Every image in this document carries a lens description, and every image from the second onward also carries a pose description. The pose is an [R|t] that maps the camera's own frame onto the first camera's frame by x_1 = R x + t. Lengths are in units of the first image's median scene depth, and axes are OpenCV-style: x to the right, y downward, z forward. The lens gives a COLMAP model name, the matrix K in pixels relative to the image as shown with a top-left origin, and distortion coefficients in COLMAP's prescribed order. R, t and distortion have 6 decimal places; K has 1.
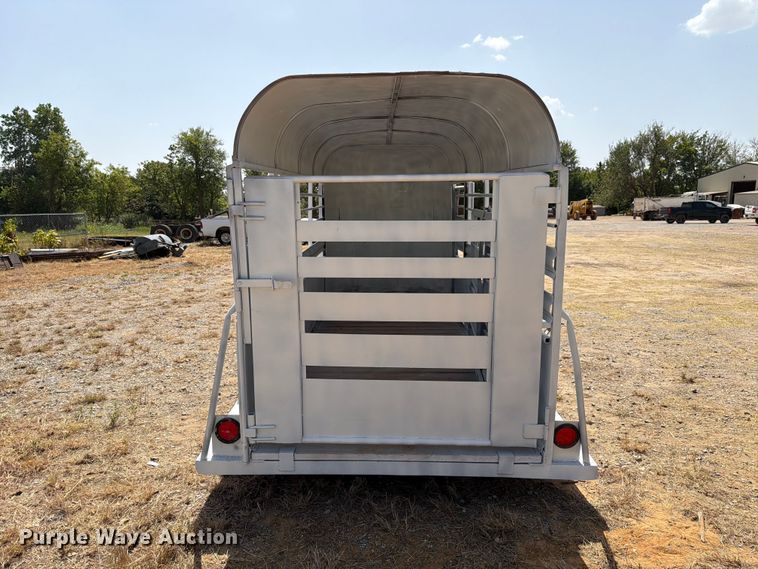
lens RADIAL K [[528.3, 0, 377.6], [0, 528.3, 281.5], [0, 0, 1]] dist [0.074520, -0.080555]
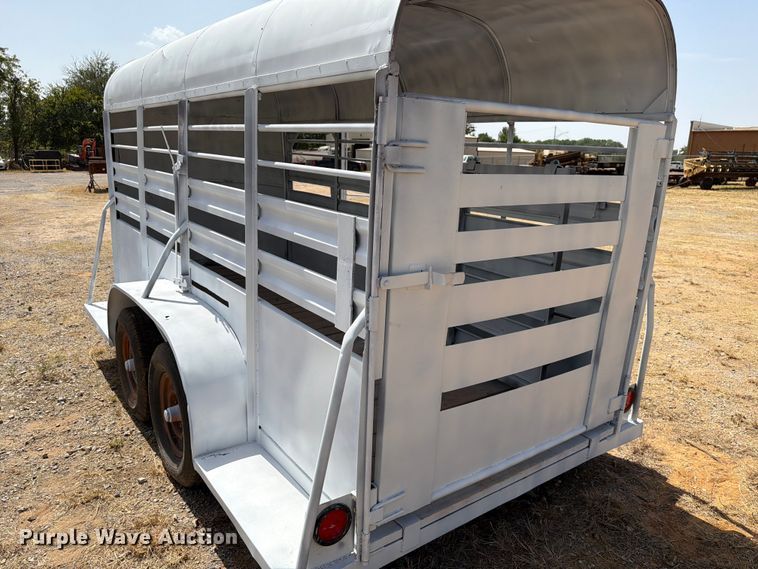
lens RADIAL K [[535.1, 0, 378.5], [0, 535.1, 290.6], [0, 0, 1]] dist [0.060493, -0.084788]
pose [[0.797192, -0.115496, 0.592576, -0.577555], [0.051153, 0.990923, 0.124319, -0.058328], [-0.601555, -0.068794, 0.795863, 0.502495]]
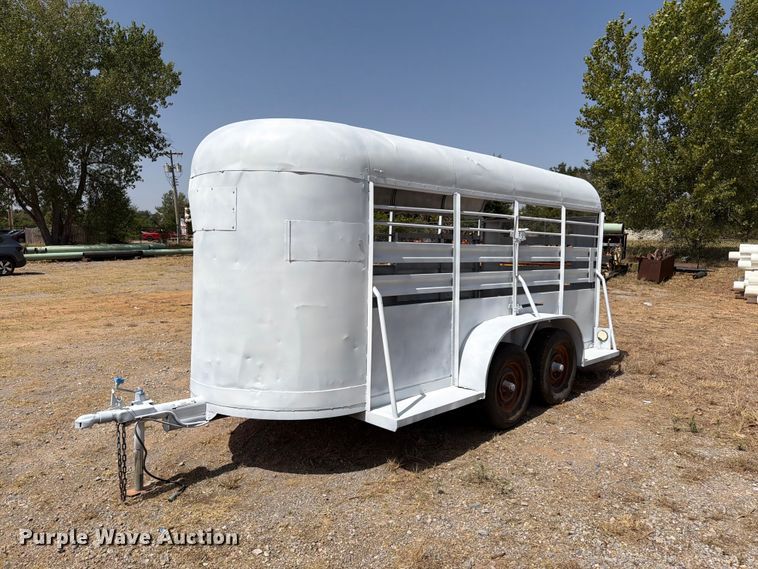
lens RADIAL K [[541.4, 0, 379.0], [0, 541.4, 284.5], [0, 0, 1]] dist [0.005478, -0.004556]
pose [[-0.708658, -0.051476, 0.703672, -1.157286], [0.103839, 0.978865, 0.176182, -0.390954], [-0.697870, 0.197921, -0.688335, 3.081832]]
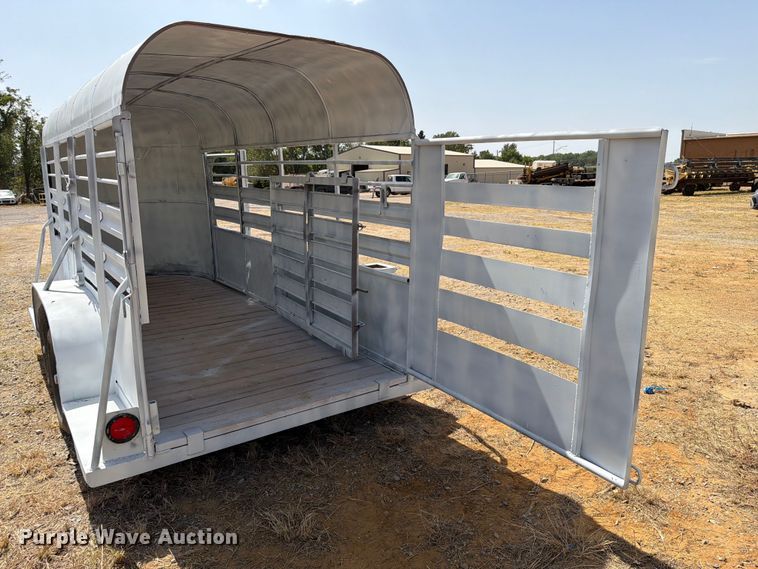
lens RADIAL K [[534.4, 0, 374.7], [0, 534.4, 279.4], [0, 0, 1]] dist [0.061290, -0.083796]
pose [[0.808349, -0.110743, 0.578194, -0.433302], [0.089099, 0.993848, 0.065789, 0.019409], [-0.581922, -0.001664, 0.813243, 0.053298]]
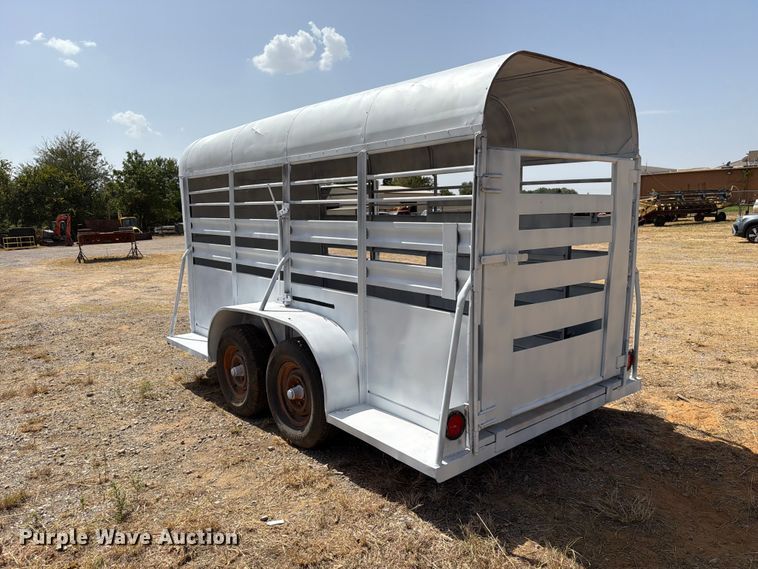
lens RADIAL K [[530.4, 0, 378.2], [0, 530.4, 289.6], [0, 0, 1]] dist [0.100966, -0.159261]
pose [[0.758951, -0.102264, 0.643067, -0.957838], [0.114287, 0.993180, 0.023058, 0.010672], [-0.641040, 0.055994, 0.765463, 0.370197]]
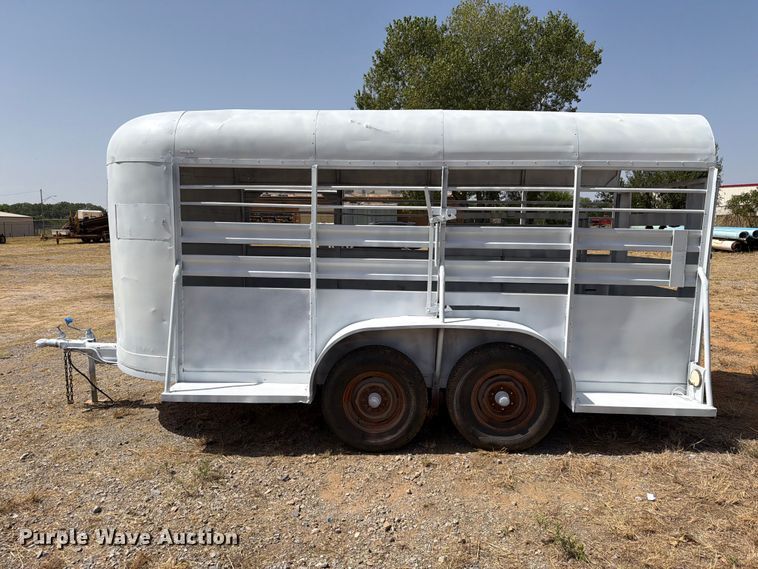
lens RADIAL K [[535.1, 0, 378.5], [0, 535.1, 290.6], [0, 0, 1]] dist [0.060493, -0.084788]
pose [[0.040408, -0.110937, 0.993006, -1.560708], [0.145857, 0.983827, 0.103976, -0.166133], [-0.988480, 0.140635, 0.055936, 1.656383]]
